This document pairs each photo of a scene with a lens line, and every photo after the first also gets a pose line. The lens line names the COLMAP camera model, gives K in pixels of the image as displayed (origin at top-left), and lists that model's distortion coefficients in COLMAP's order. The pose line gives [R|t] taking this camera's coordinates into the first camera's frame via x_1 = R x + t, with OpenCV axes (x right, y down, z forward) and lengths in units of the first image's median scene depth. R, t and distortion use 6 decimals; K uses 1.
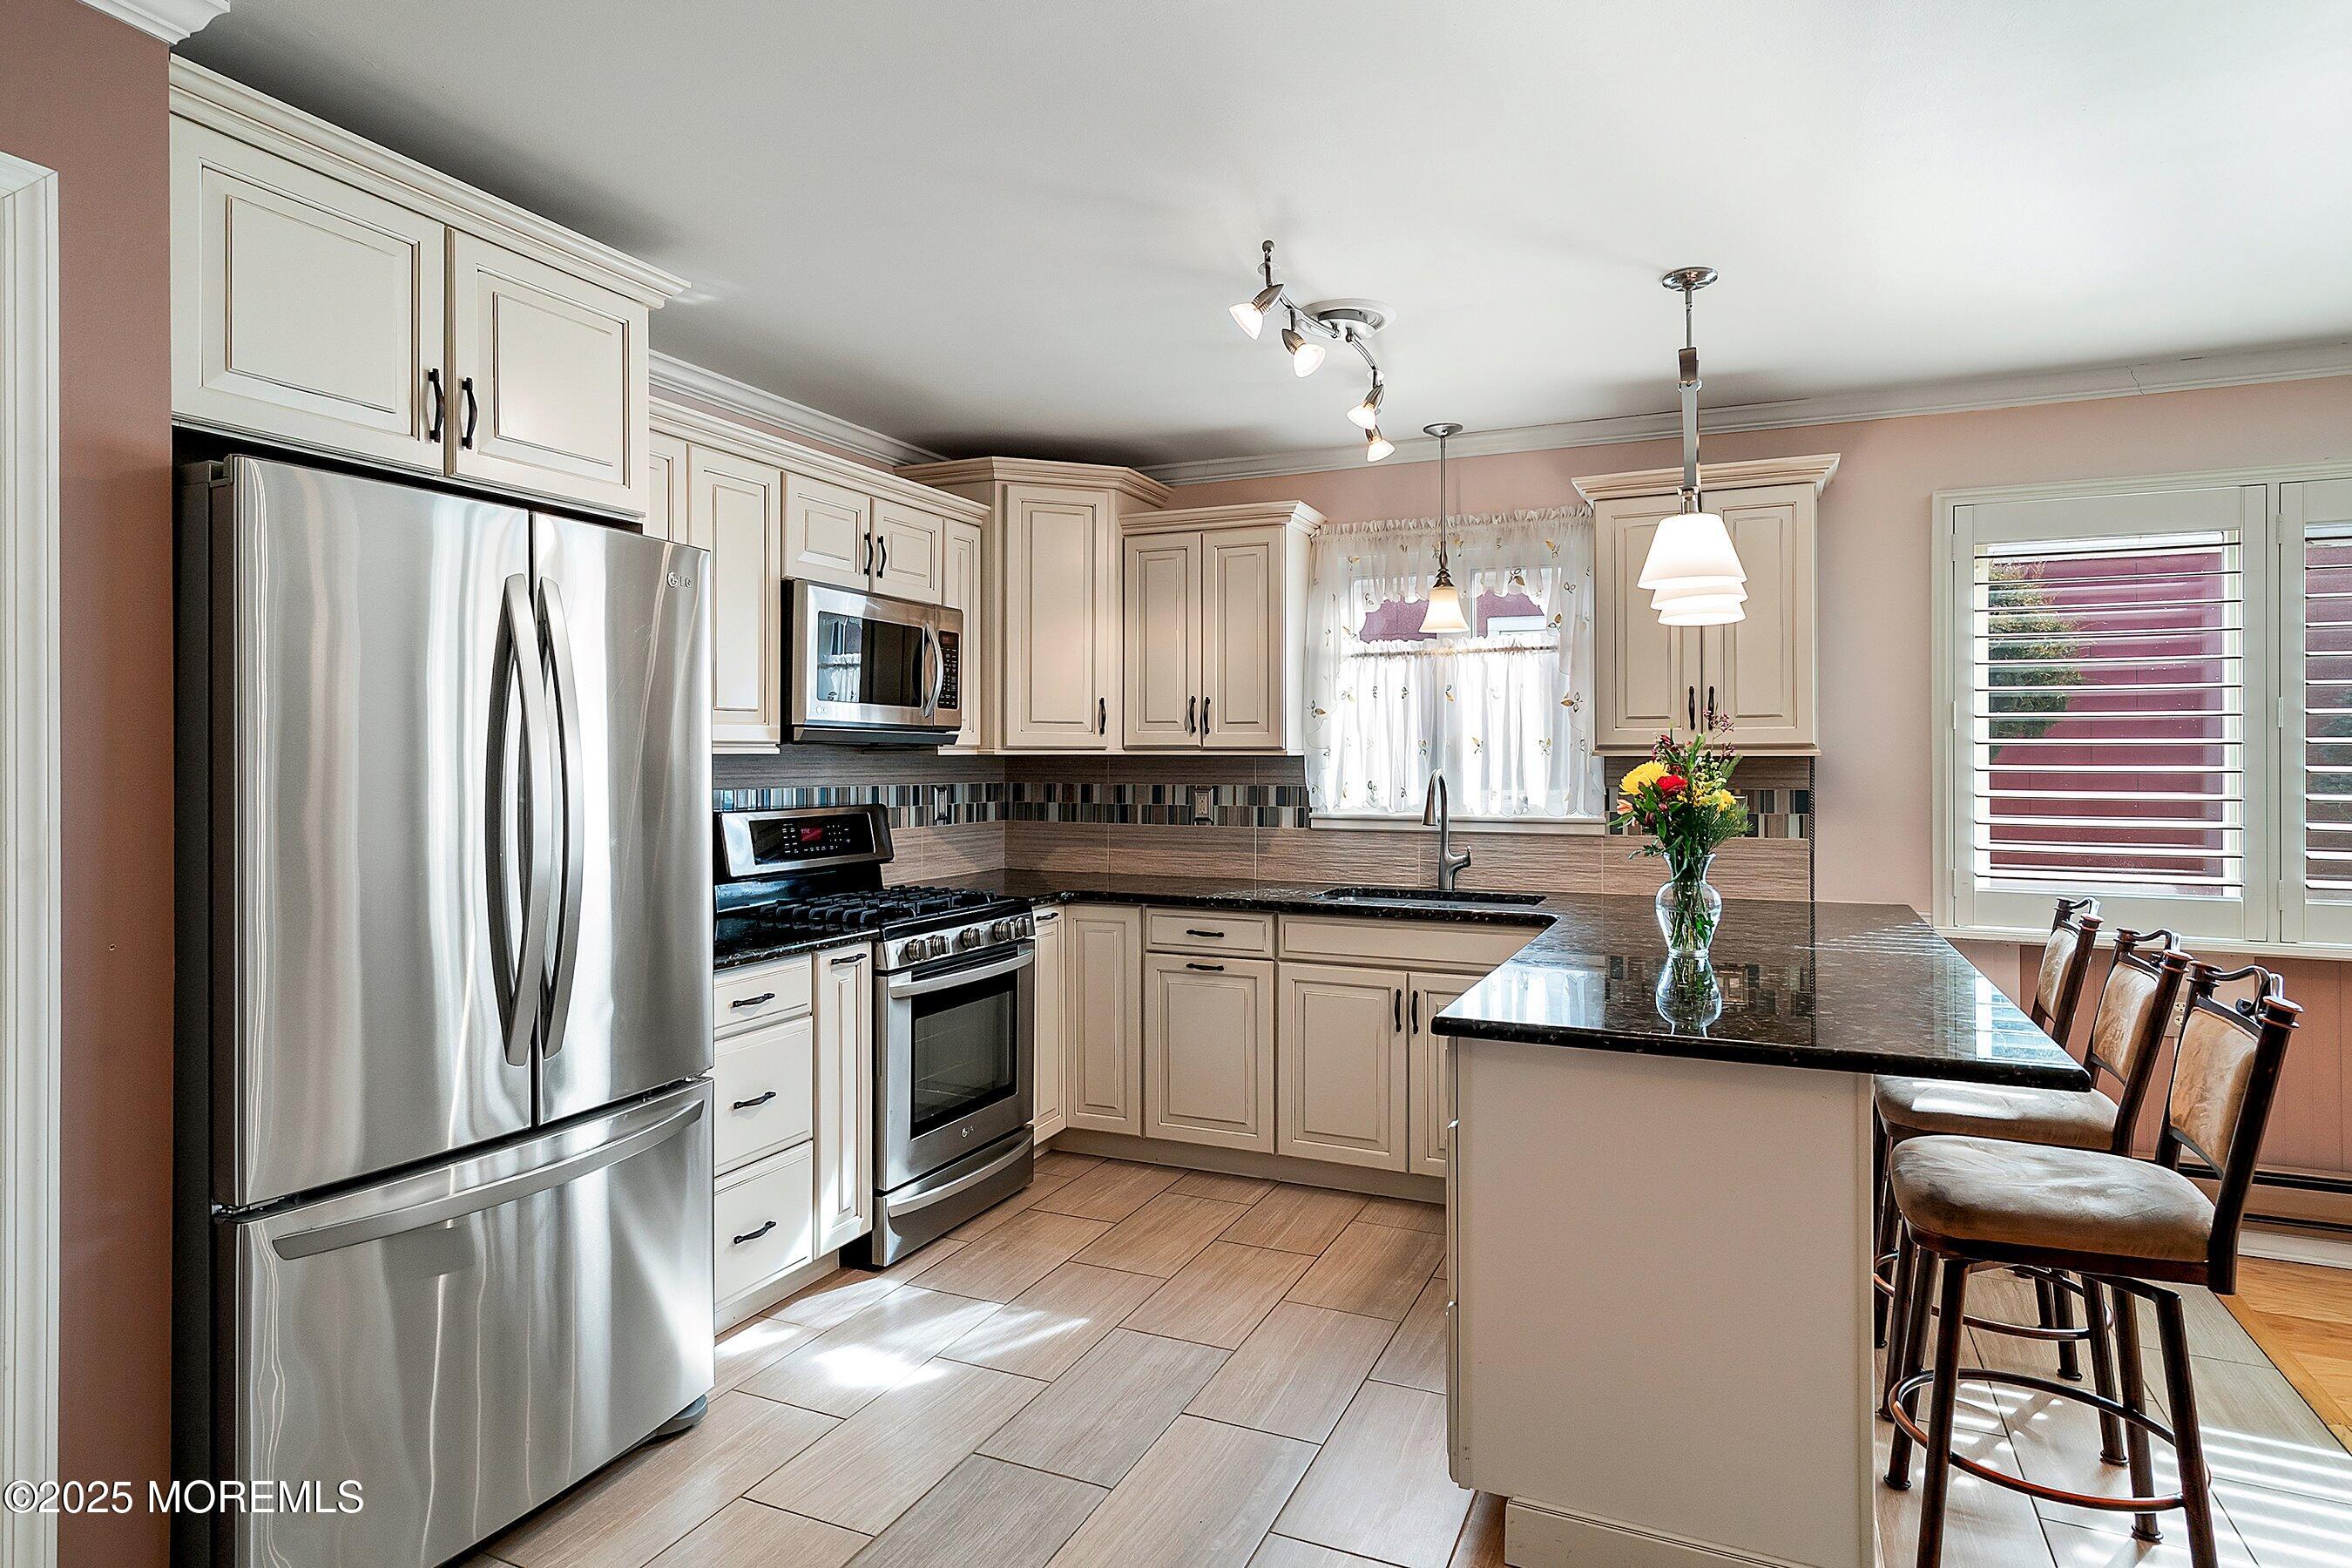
lens RADIAL K [[1297.1, 0, 1159.5], [0, 1297.1, 751.6], [0, 0, 1]] dist [0.007289, 0.001361]
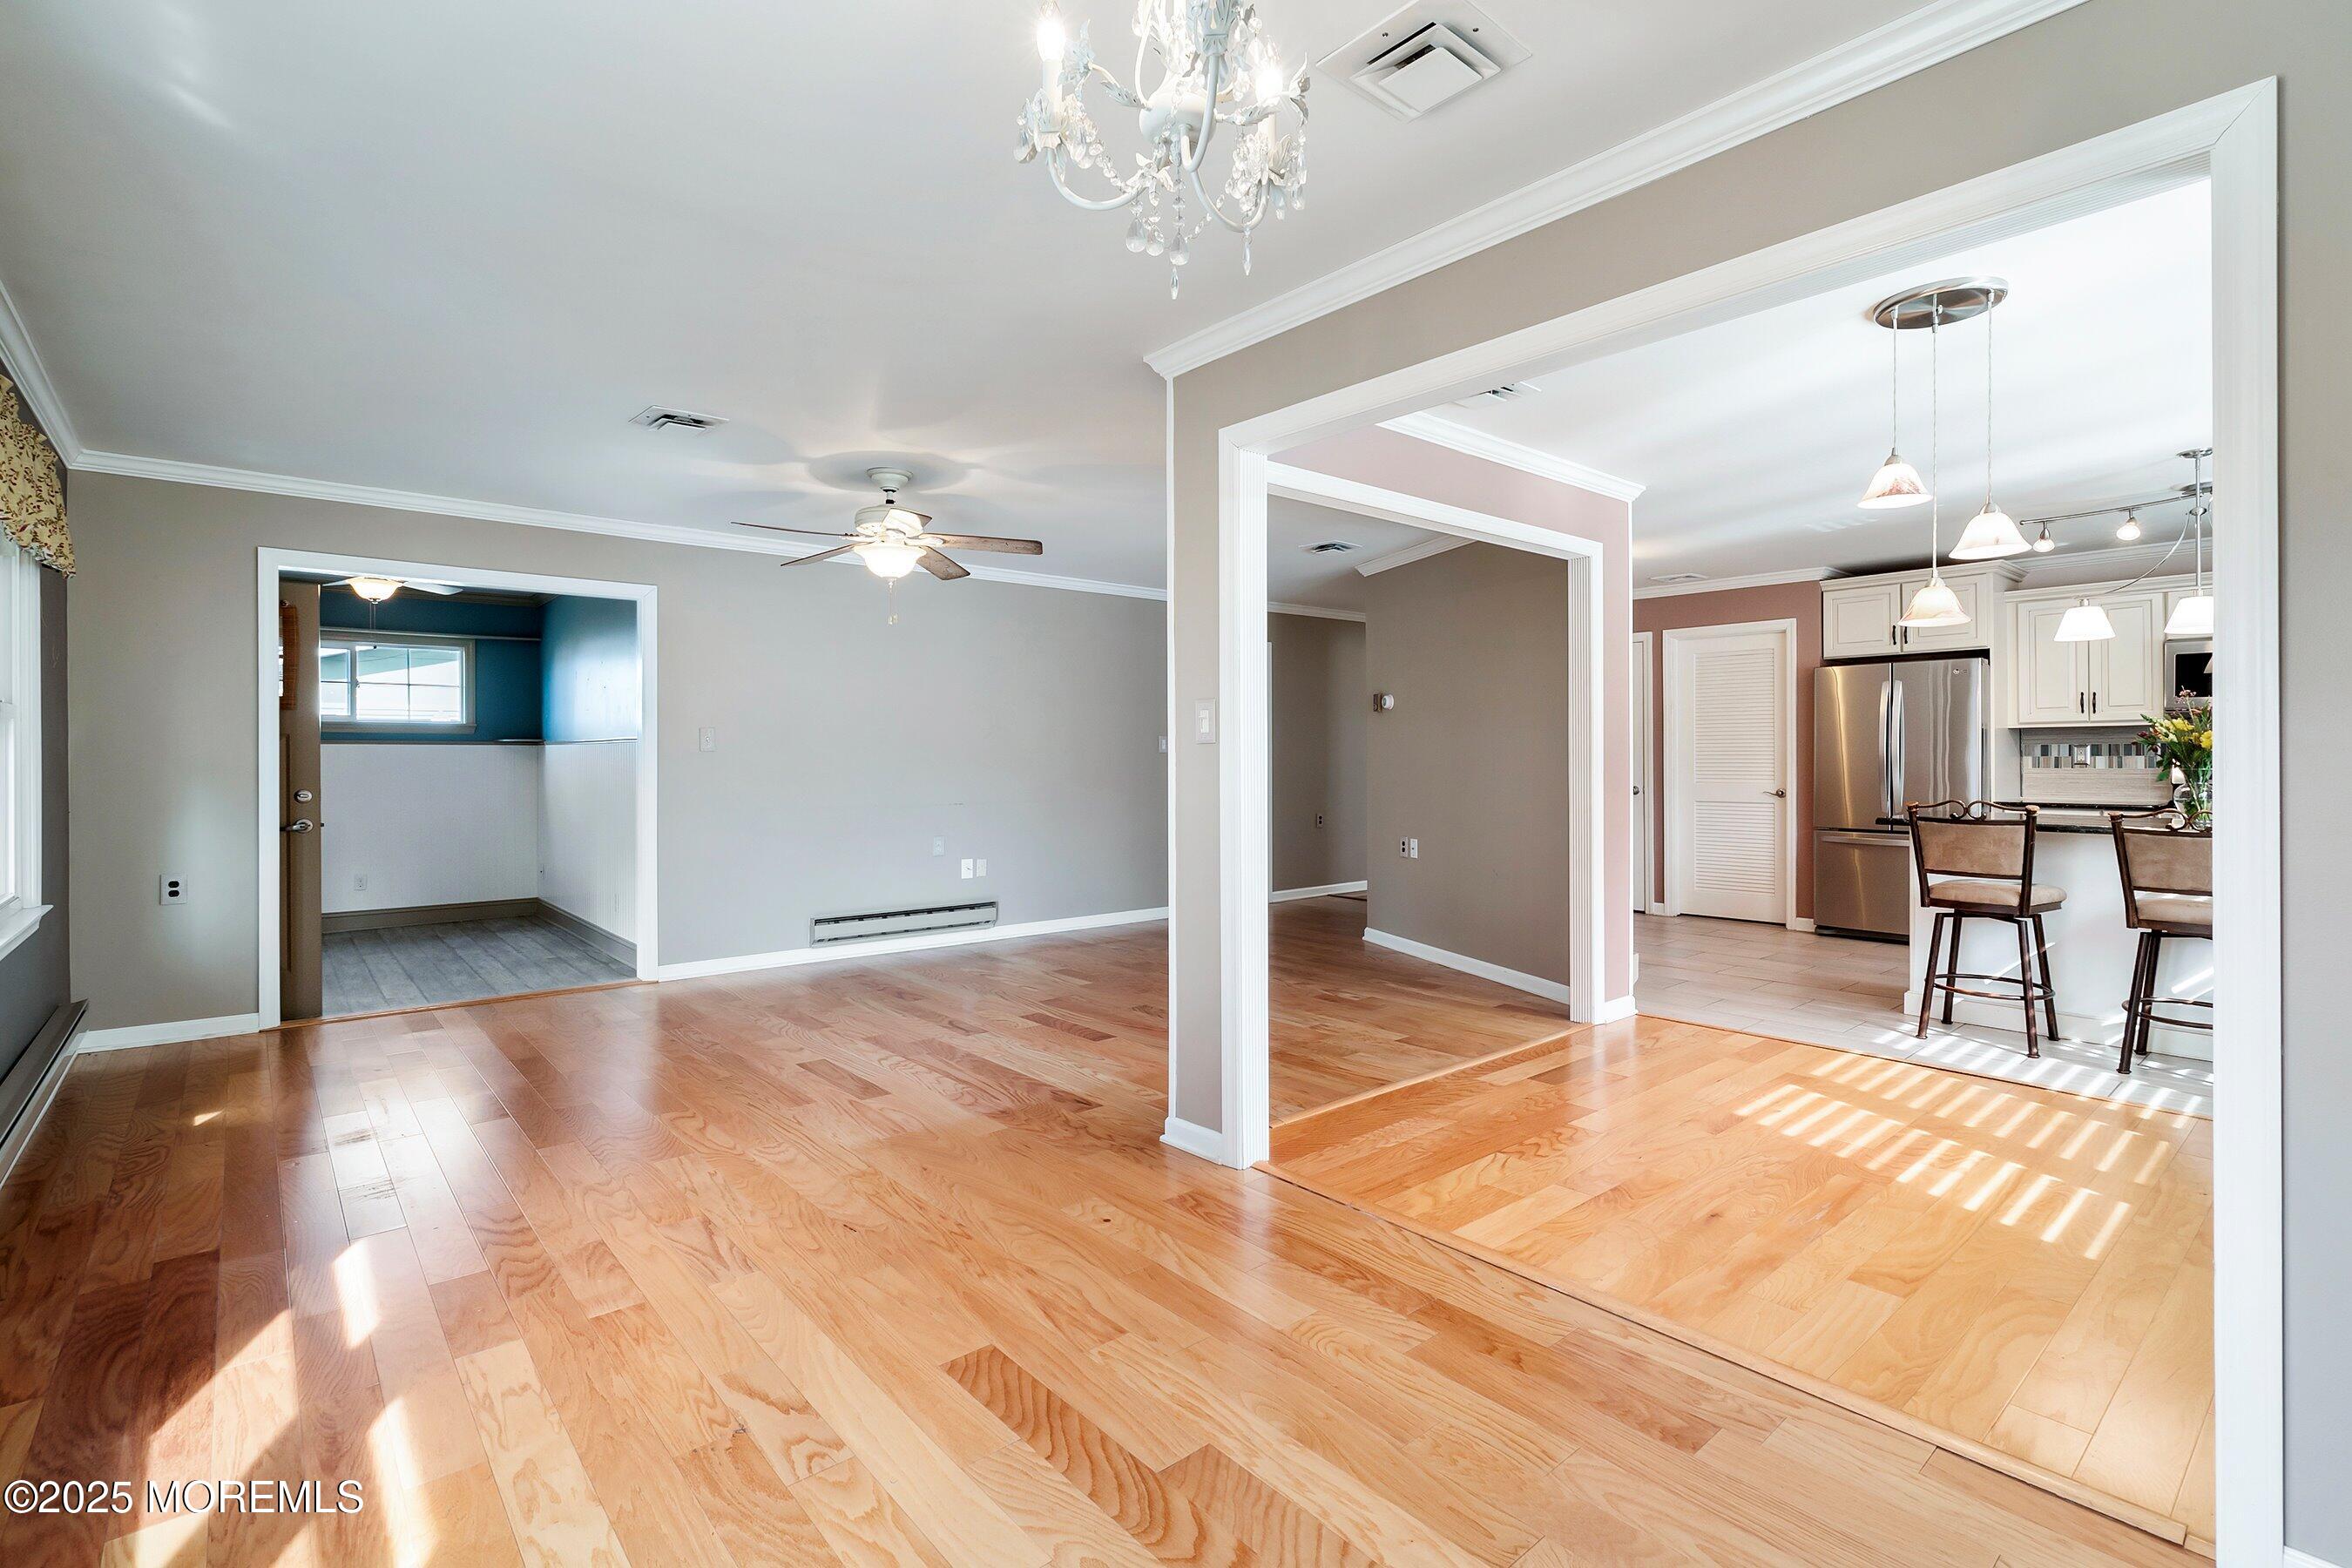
lens RADIAL K [[1075.9, 0, 1175.6], [0, 1075.9, 771.6], [0, 0, 1]] dist [-0.000290, 0.000205]
pose [[-0.417315, 0.013982, -0.908654, 1.642062], [0.013224, 0.999869, 0.009313, 0.033990], [0.908665, -0.008129, -0.417446, 0.227717]]
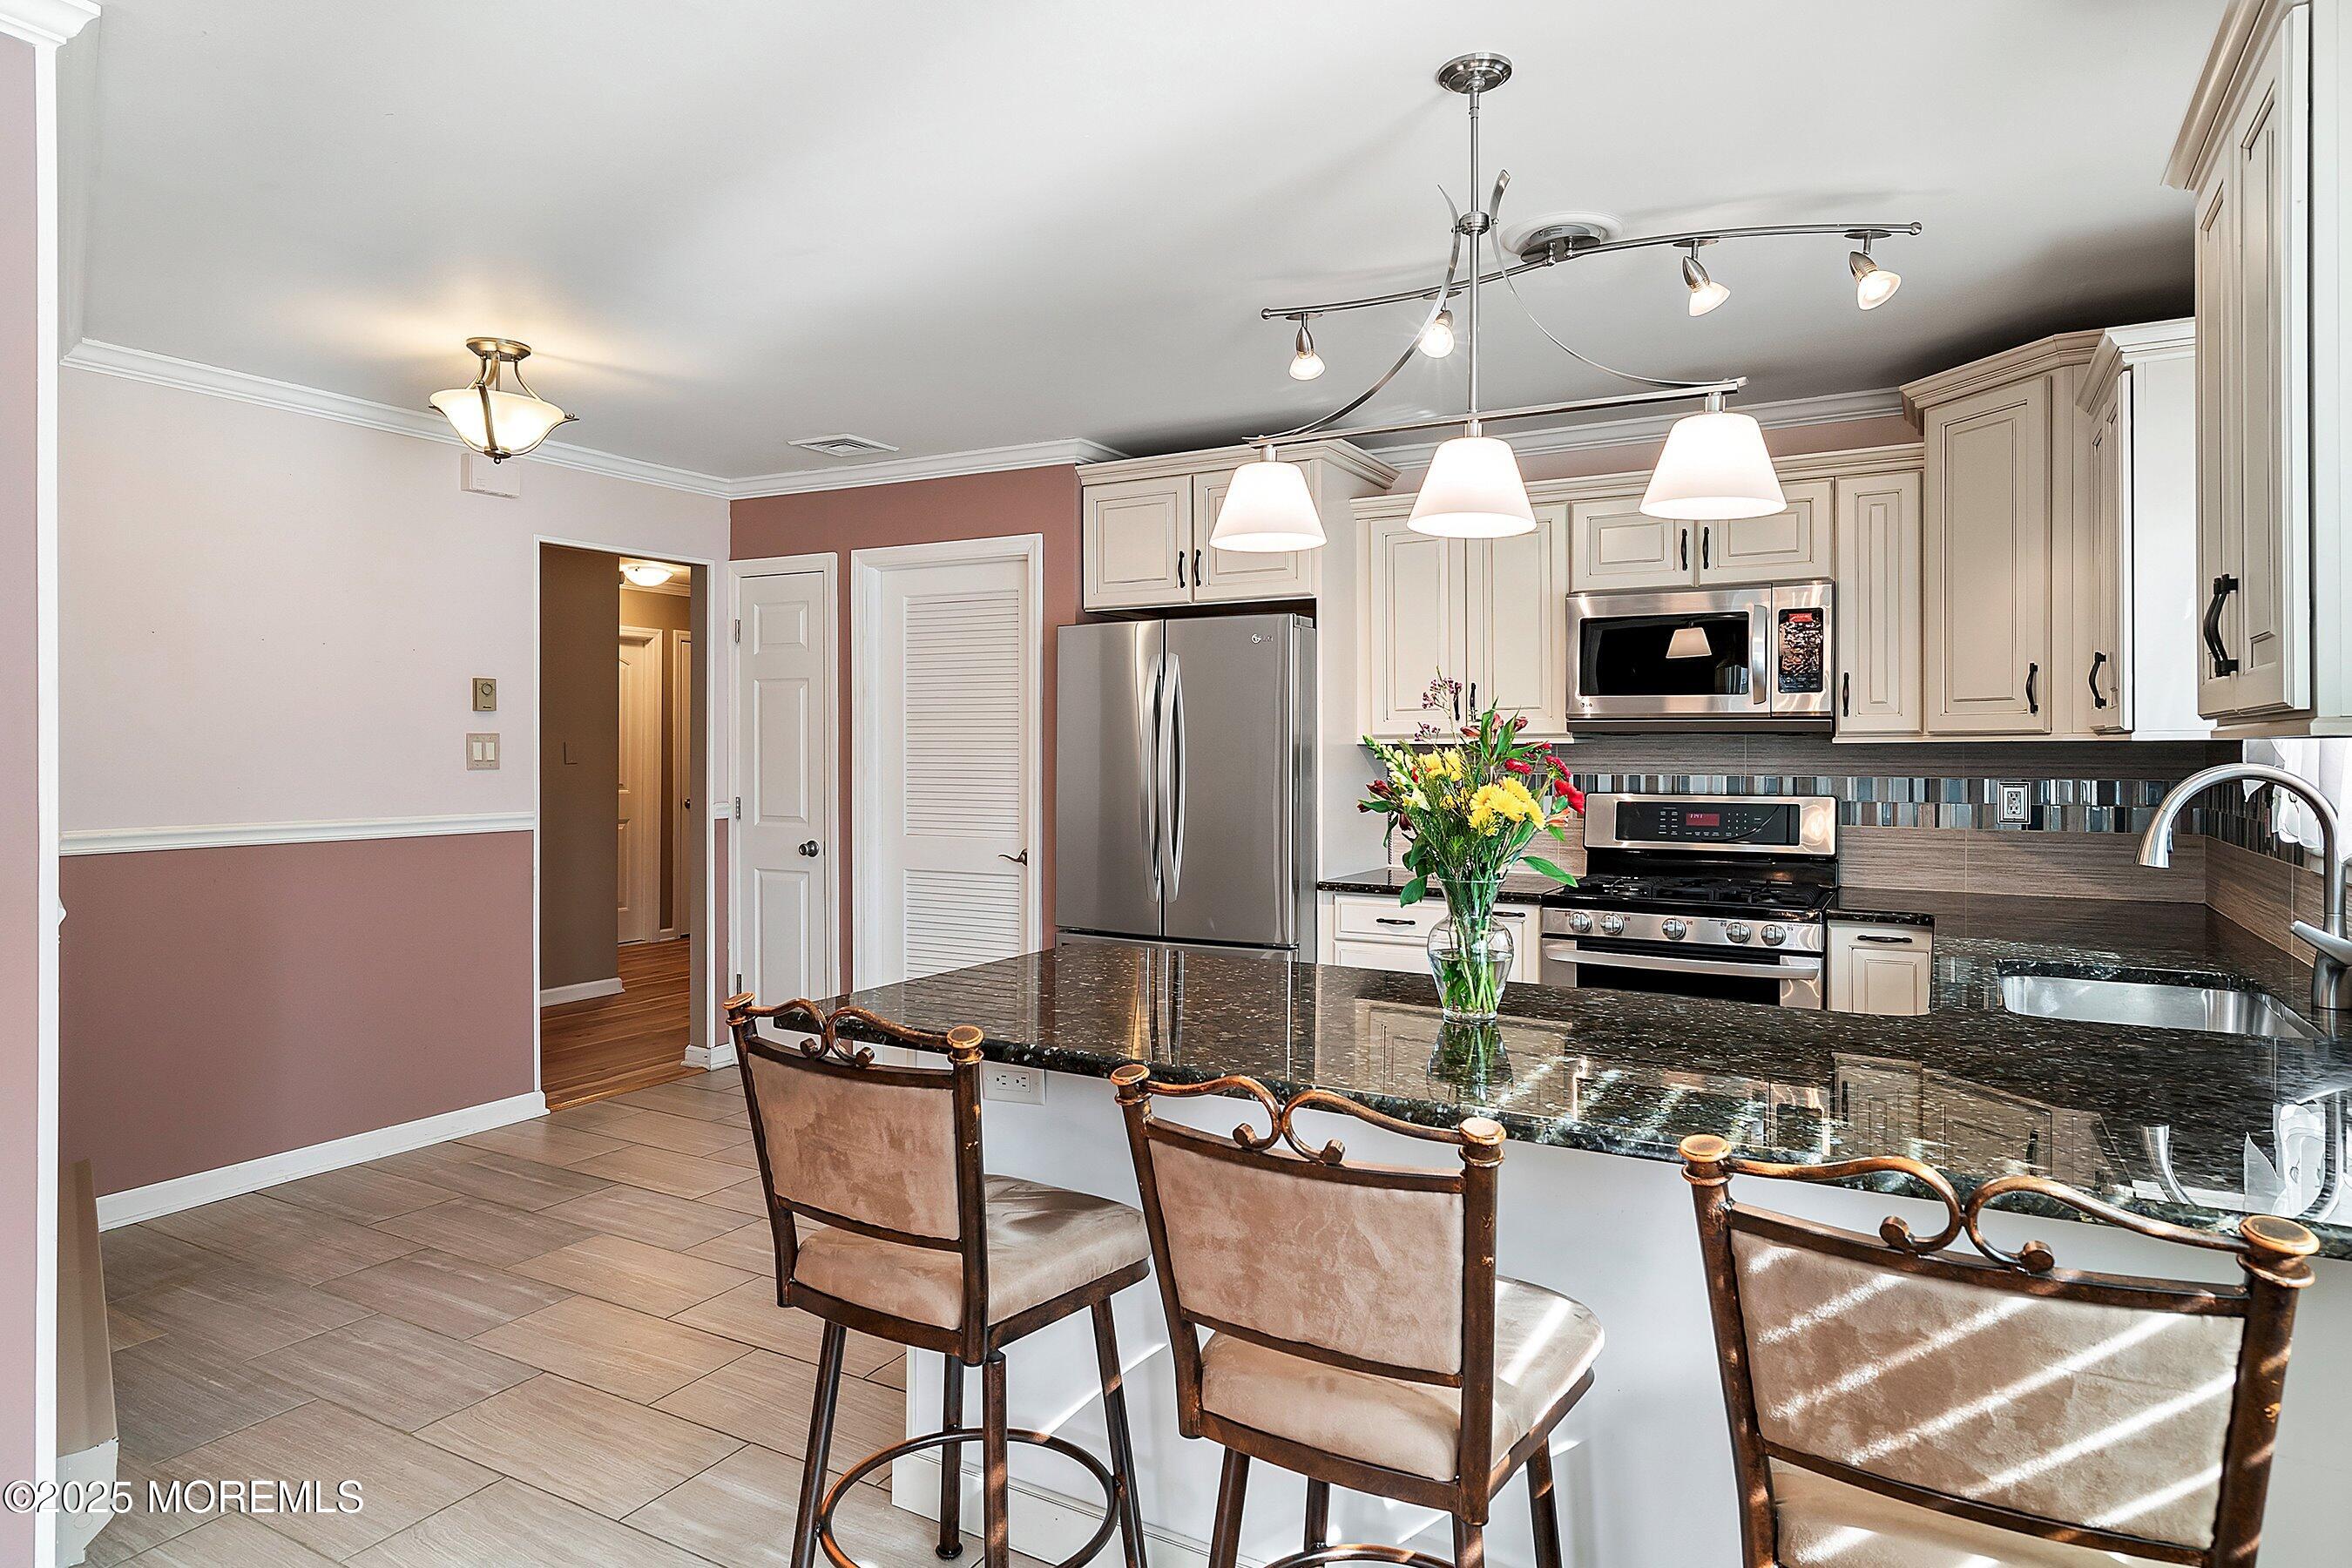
lens RADIAL K [[1340.9, 0, 1165.4], [0, 1340.9, 758.8], [0, 0, 1]] dist [0.000352, -0.001104]
pose [[-0.086129, 0.006247, -0.996264, 0.799520], [0.005104, 0.999970, 0.005829, 0.005526], [0.996271, -0.004583, -0.086158, 0.620598]]
